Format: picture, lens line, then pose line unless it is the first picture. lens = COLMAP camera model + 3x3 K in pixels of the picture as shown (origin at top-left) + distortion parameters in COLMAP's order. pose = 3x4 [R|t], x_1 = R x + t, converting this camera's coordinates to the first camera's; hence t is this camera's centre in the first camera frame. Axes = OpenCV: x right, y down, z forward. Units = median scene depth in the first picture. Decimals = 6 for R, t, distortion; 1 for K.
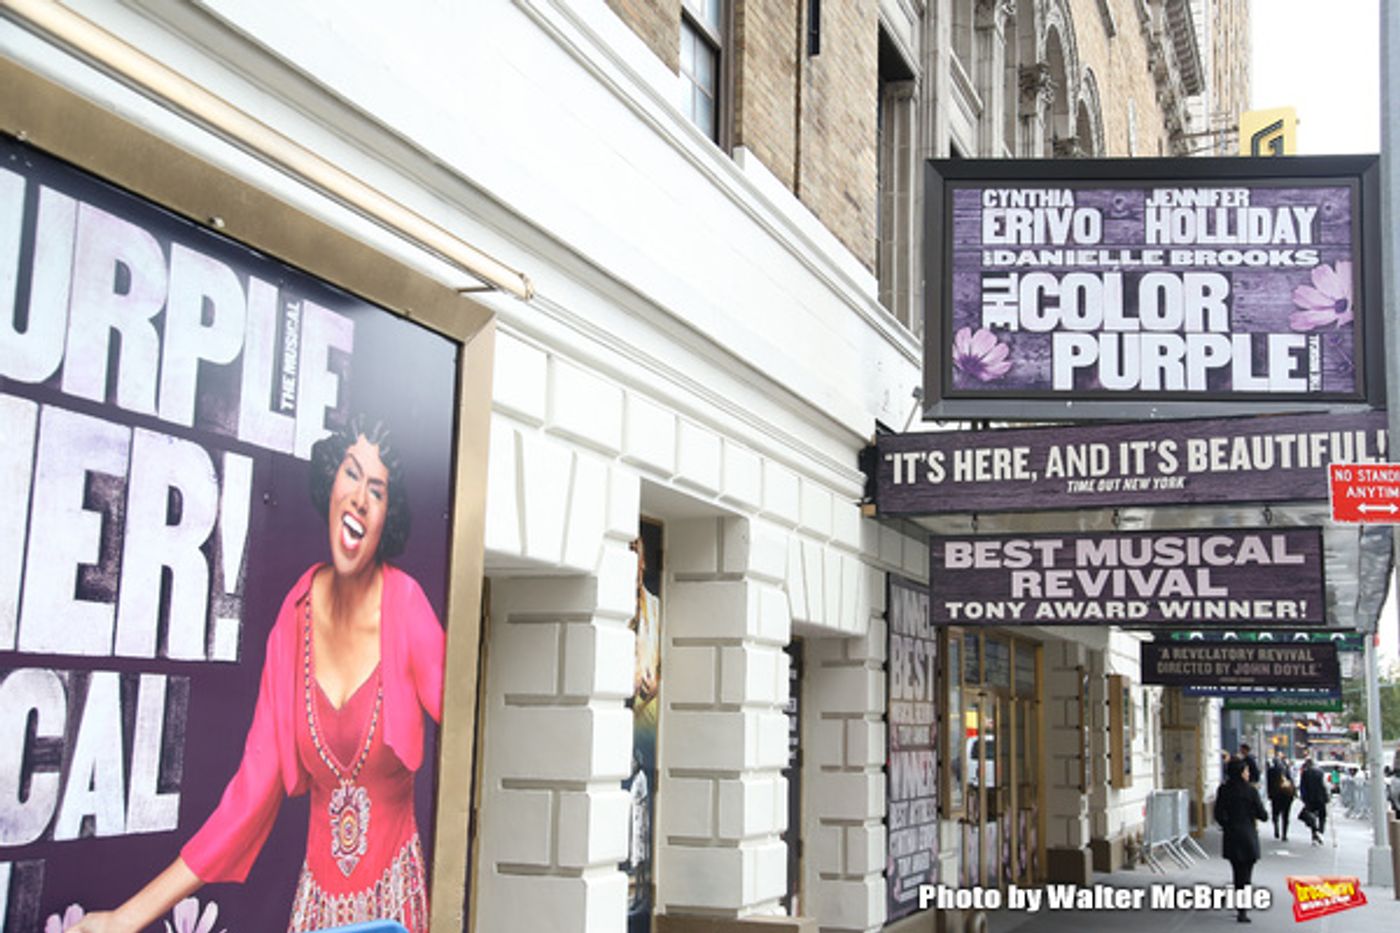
lens RADIAL K [[1597.9, 0, 724.1], [0, 1597.9, 472.0], [0, 0, 1]] dist [0.117197, 0.000000]
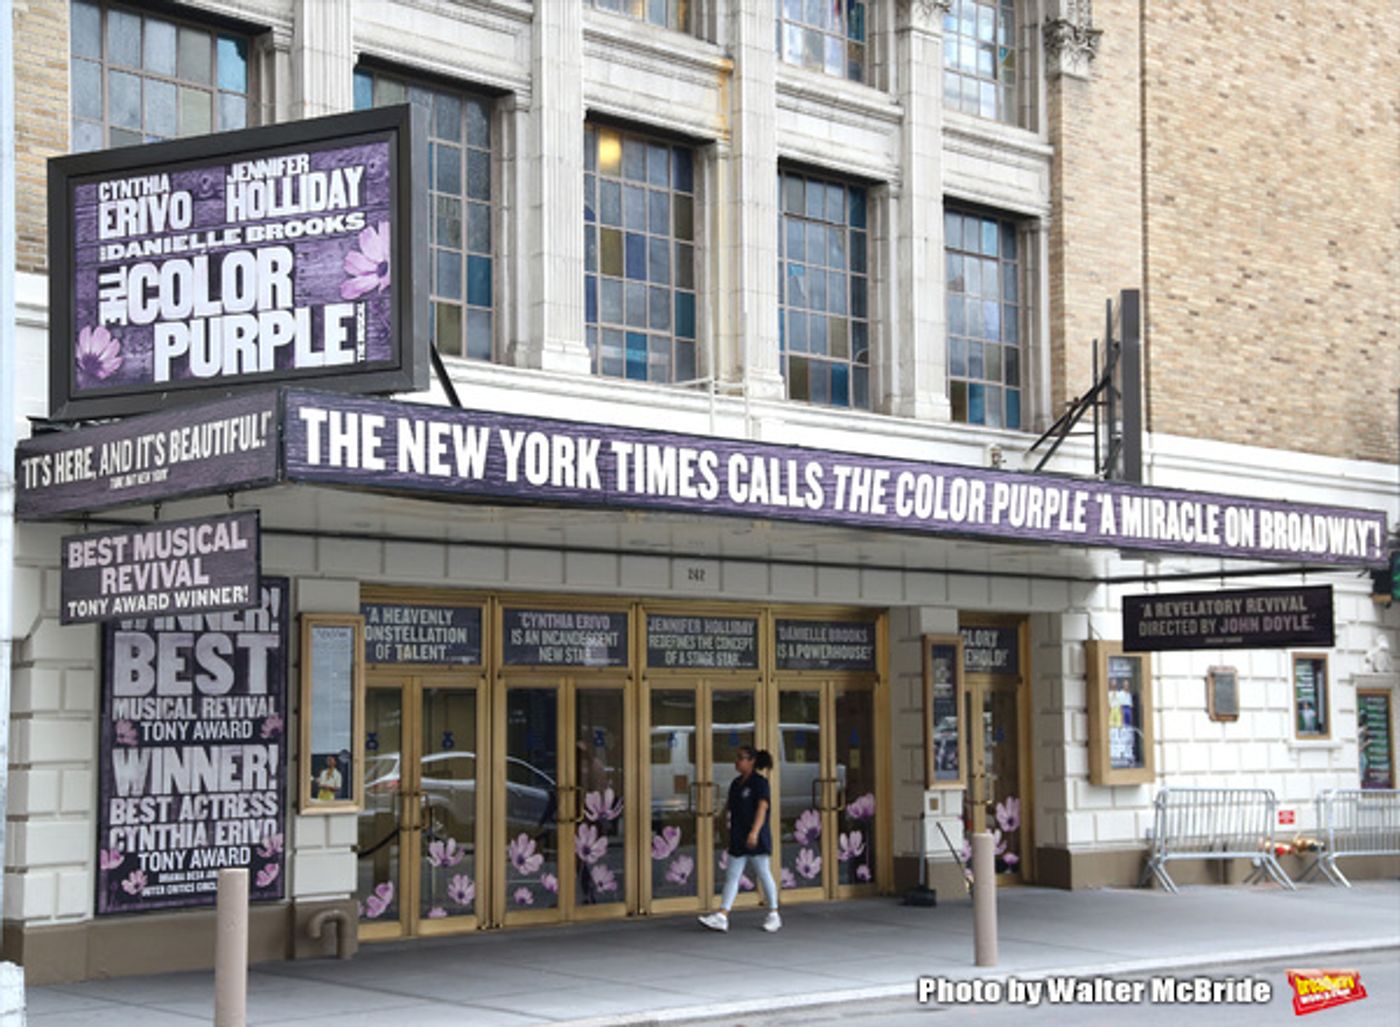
lens RADIAL K [[2274.8, 0, 700.1], [0, 2274.8, 510.0], [0, 0, 1]] dist [0.260398, 0.000000]
pose [[0.891782, -0.068966, -0.447179, 1.165174], [0.096292, 0.994603, 0.038638, 0.004794], [0.442100, -0.077517, 0.893610, -0.136288]]
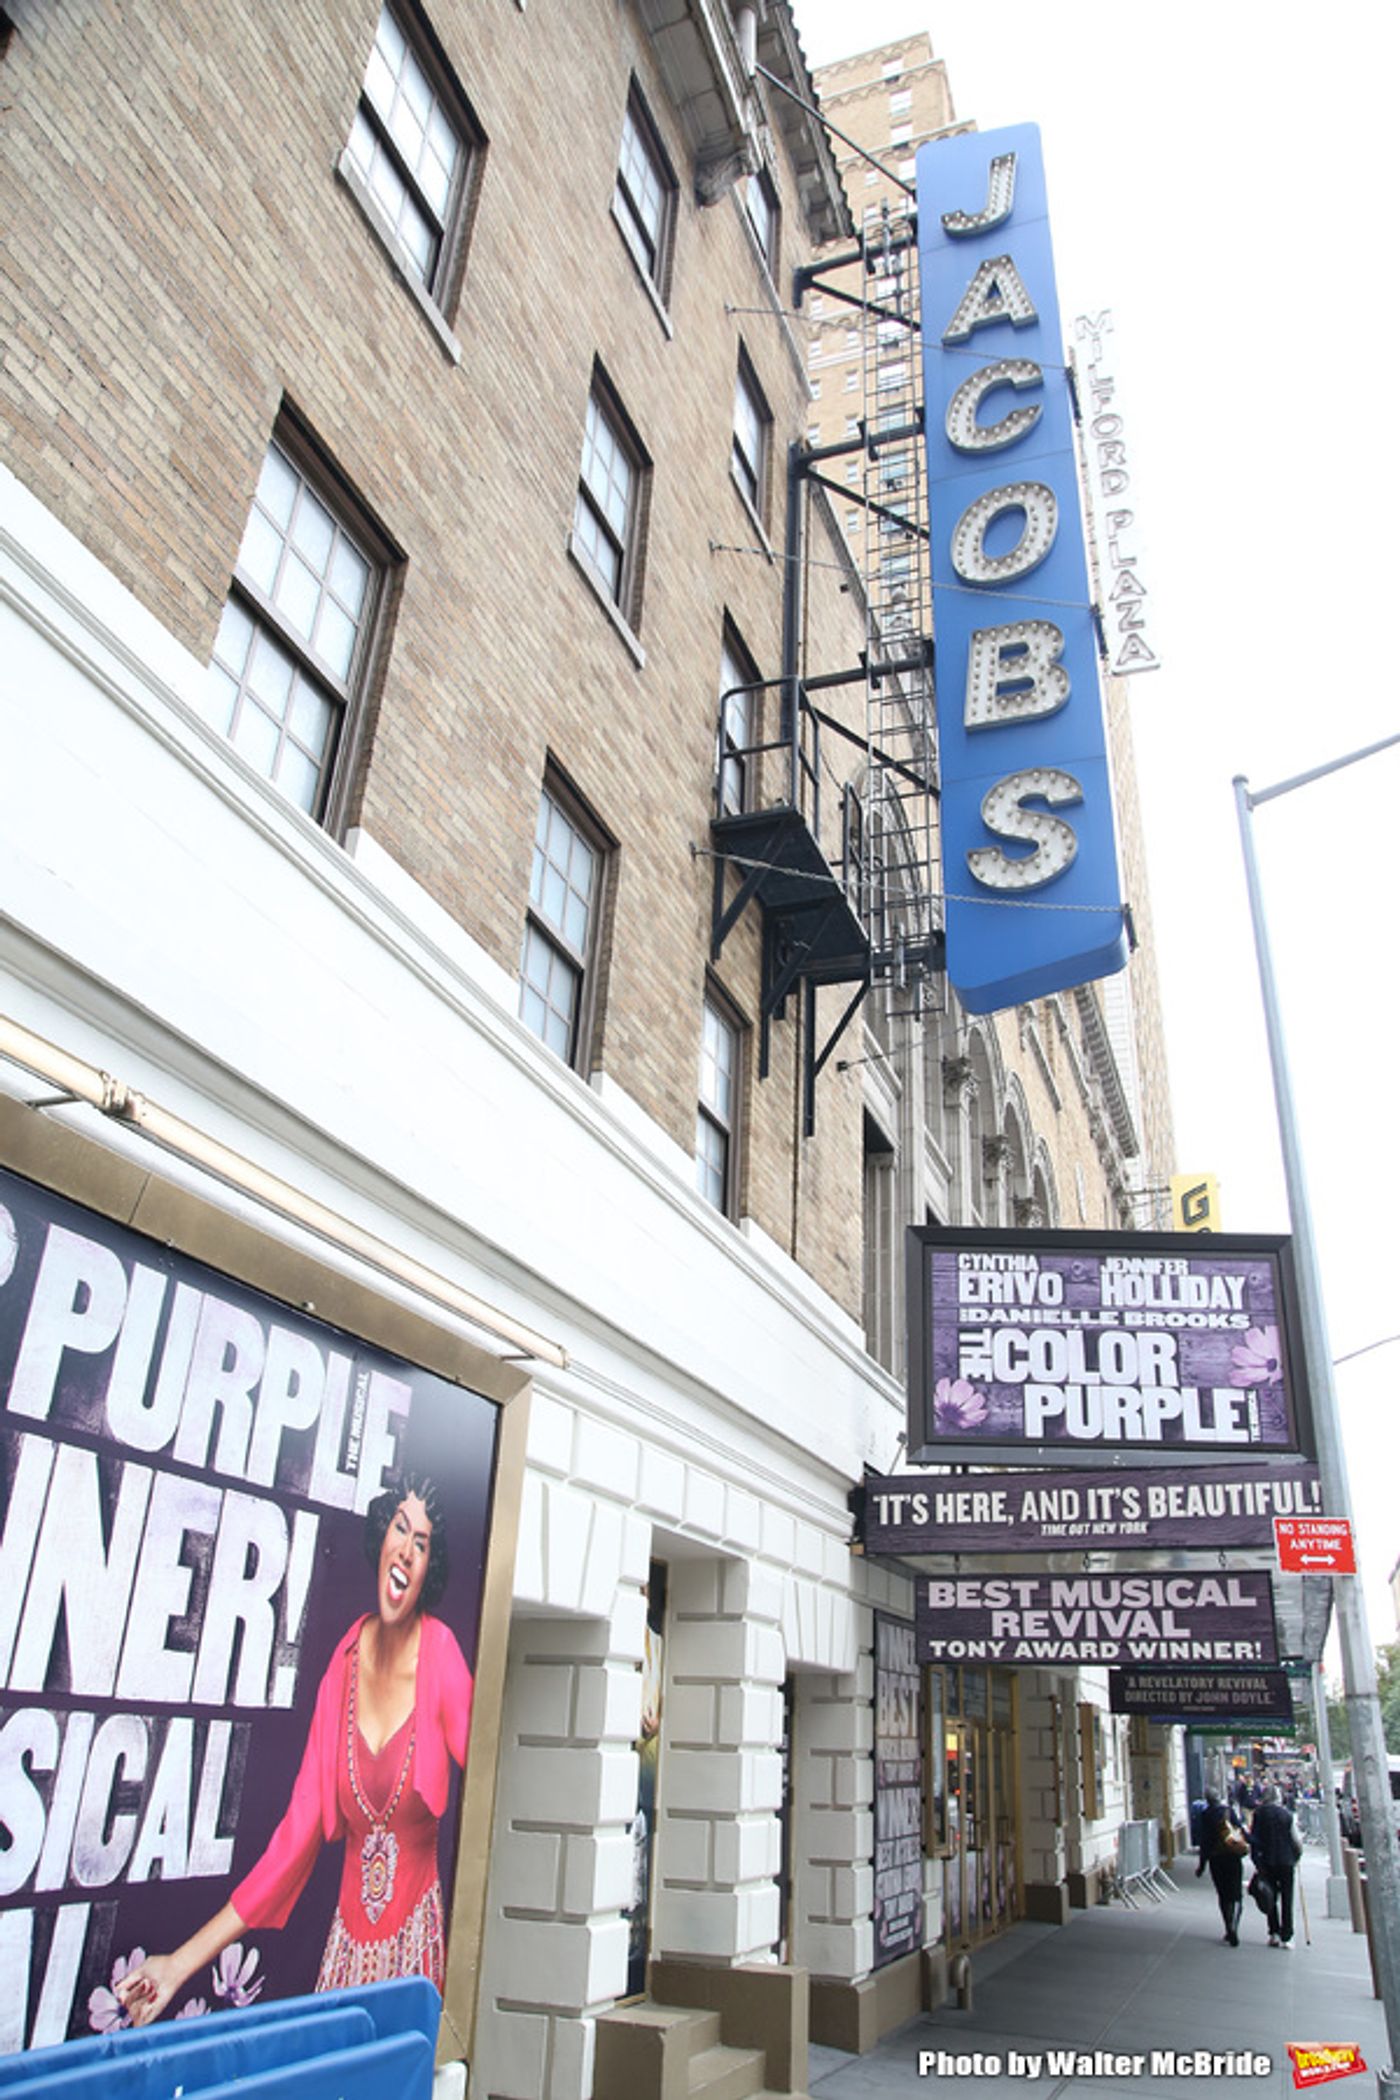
lens RADIAL K [[1475.9, 0, 715.7], [0, 1475.9, 1055.7], [0, 0, 1]] dist [-0.107583, 0.077535]
pose [[0.999742, 0.022706, -0.000917, -0.010756], [-0.022043, 0.959166, -0.281984, -0.015918], [-0.005523, 0.281932, 0.959419, -0.023177]]
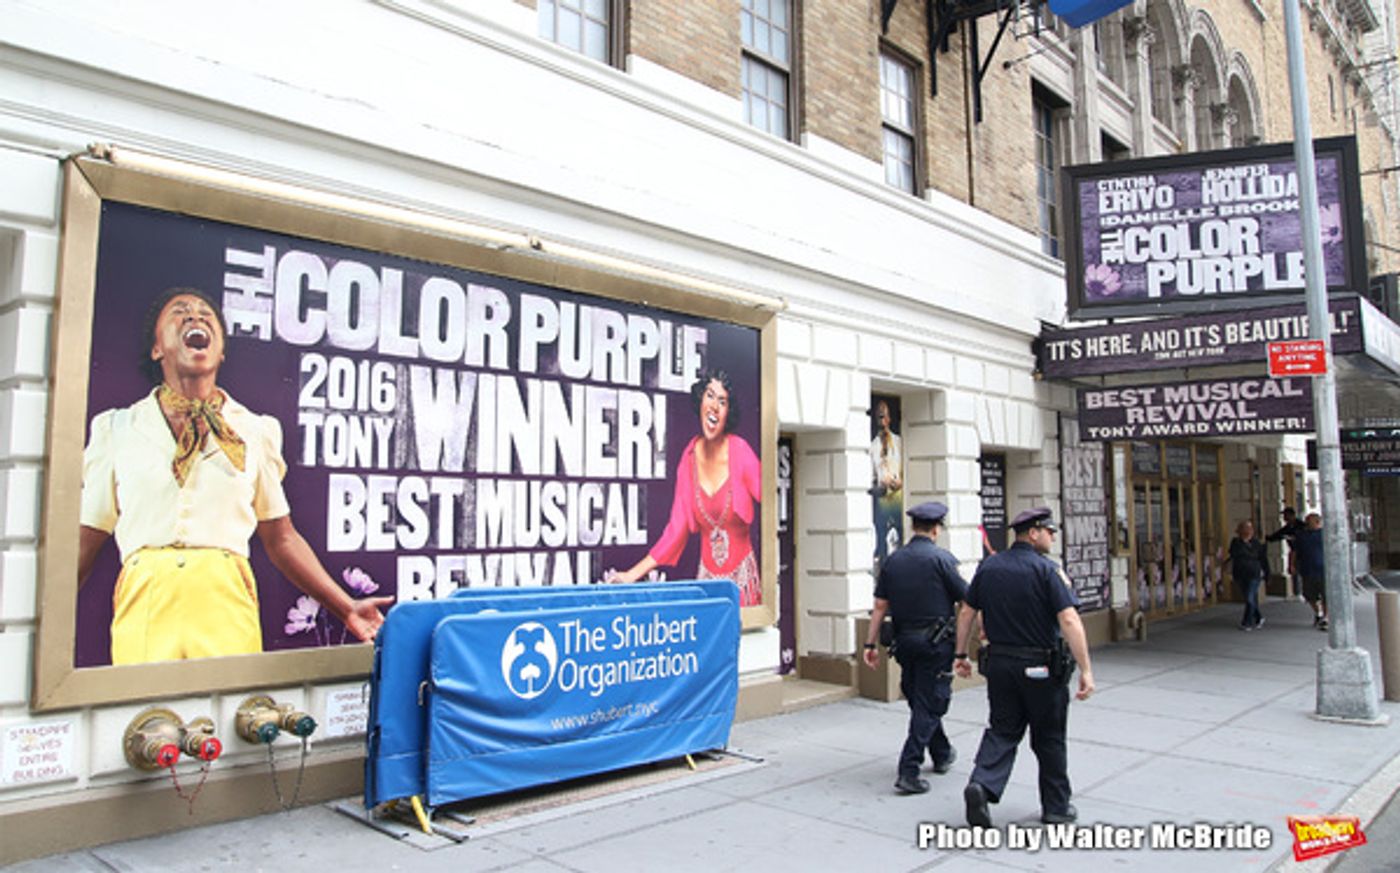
lens RADIAL K [[1126.7, 0, 671.9], [0, 1126.7, 351.1], [0, 0, 1]] dist [-0.052342, 0.045237]
pose [[0.939946, -0.068194, -0.334441, 0.126914], [0.072440, 0.997373, 0.000224, -0.032489], [0.333547, -0.024437, 0.942417, -0.262123]]
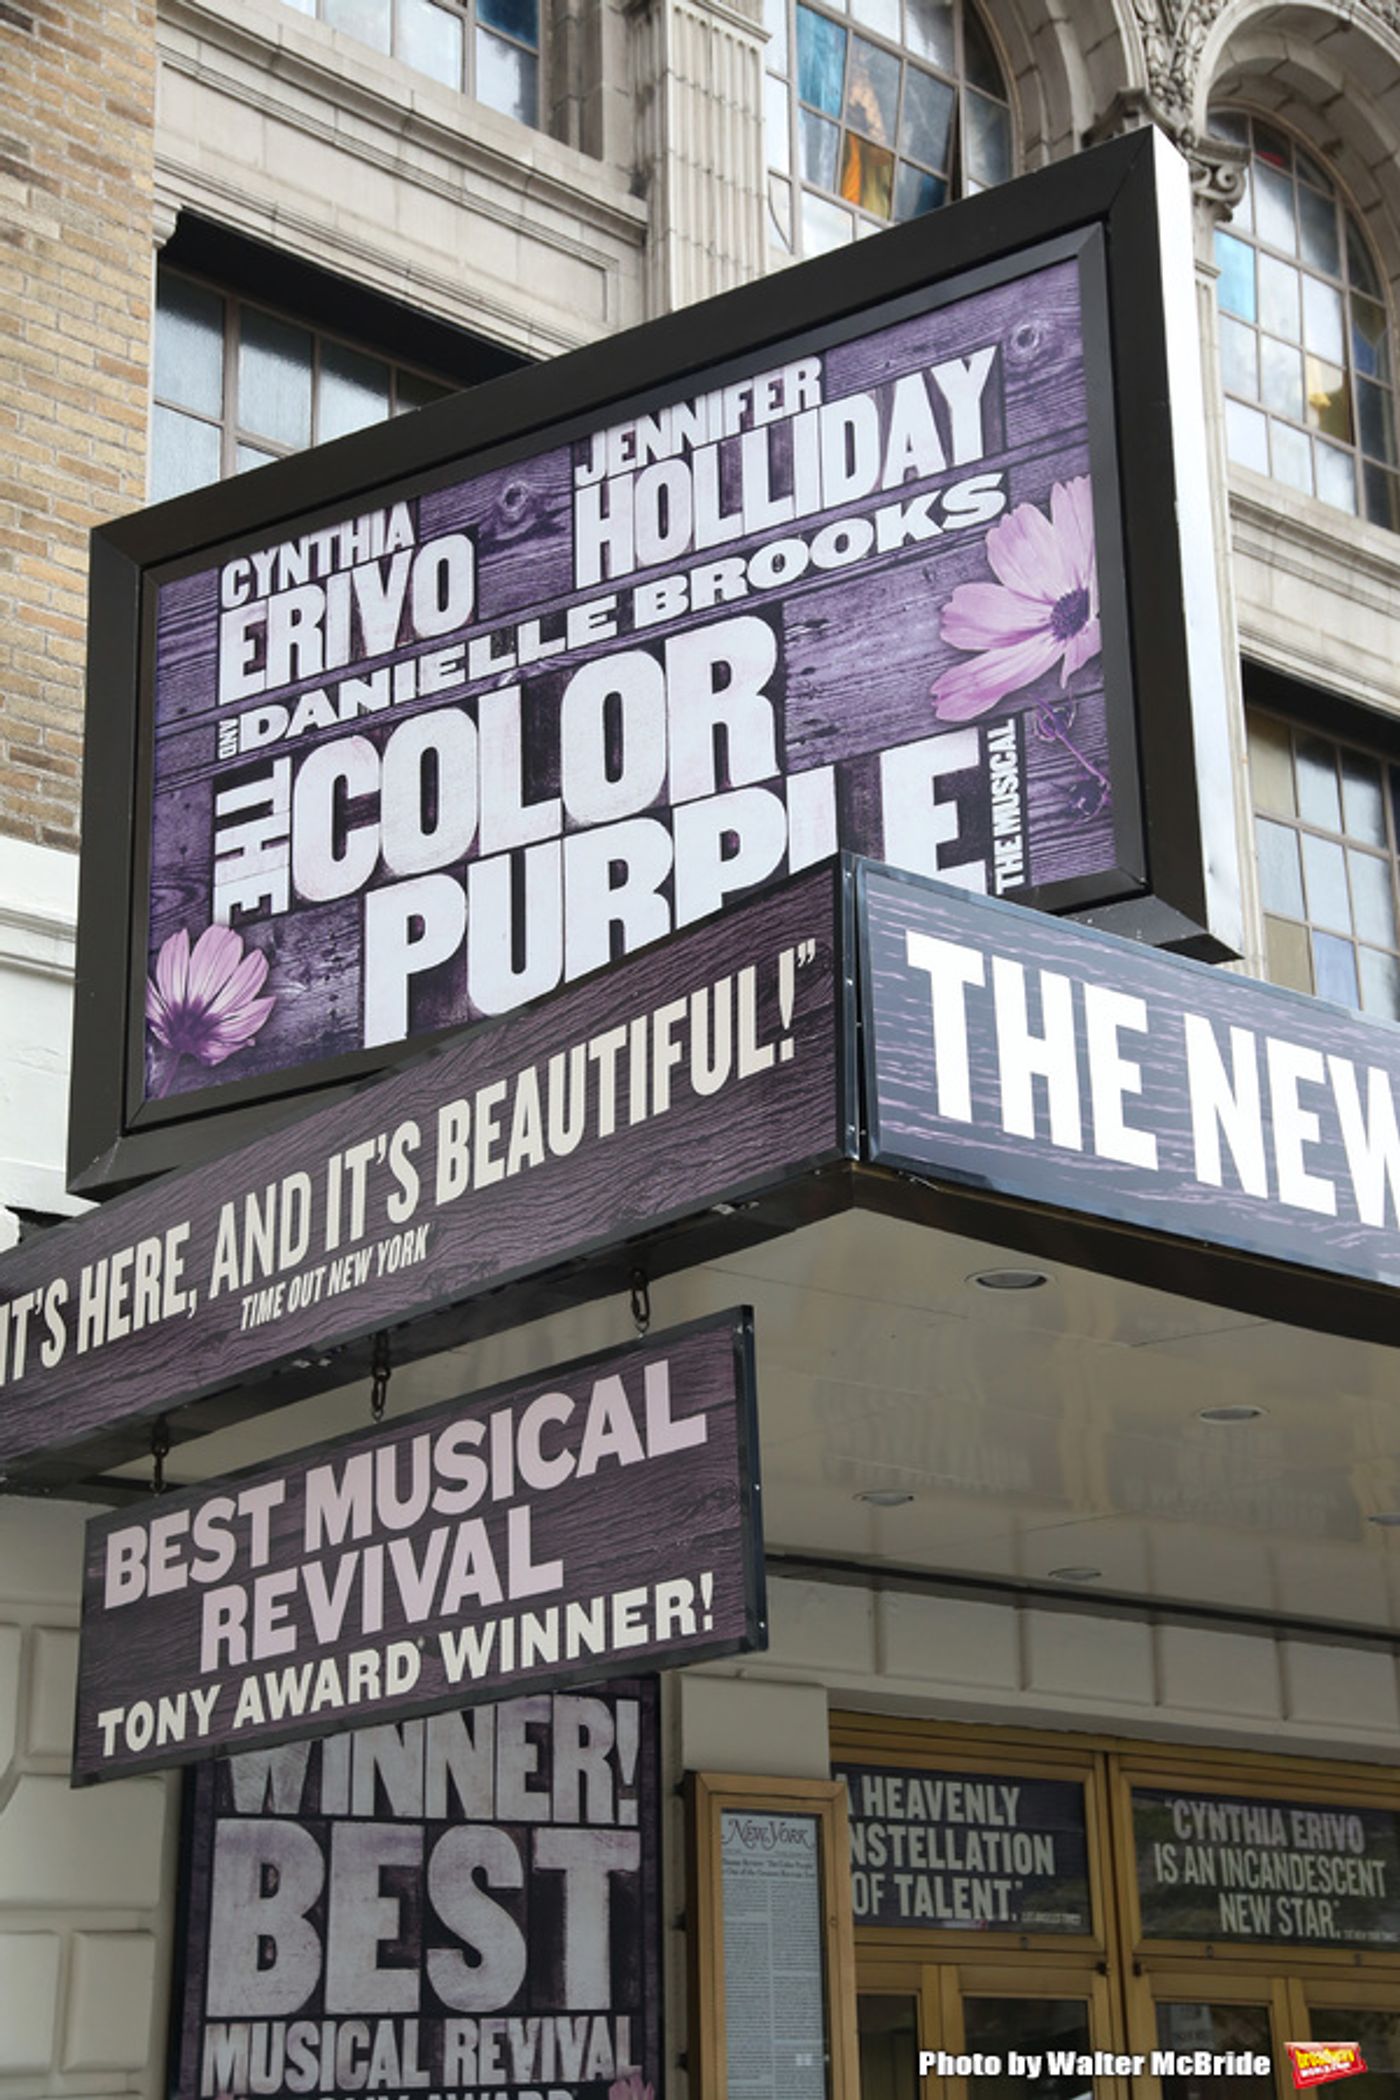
lens RADIAL K [[3004.7, 0, 725.0], [0, 3004.7, 1045.5], [0, 0, 1]] dist [0.207101, 0.000000]
pose [[0.864199, -0.198952, -0.462145, 0.587825], [0.115172, 0.972336, -0.203219, 0.091706], [0.489791, 0.122396, 0.863206, 0.485272]]
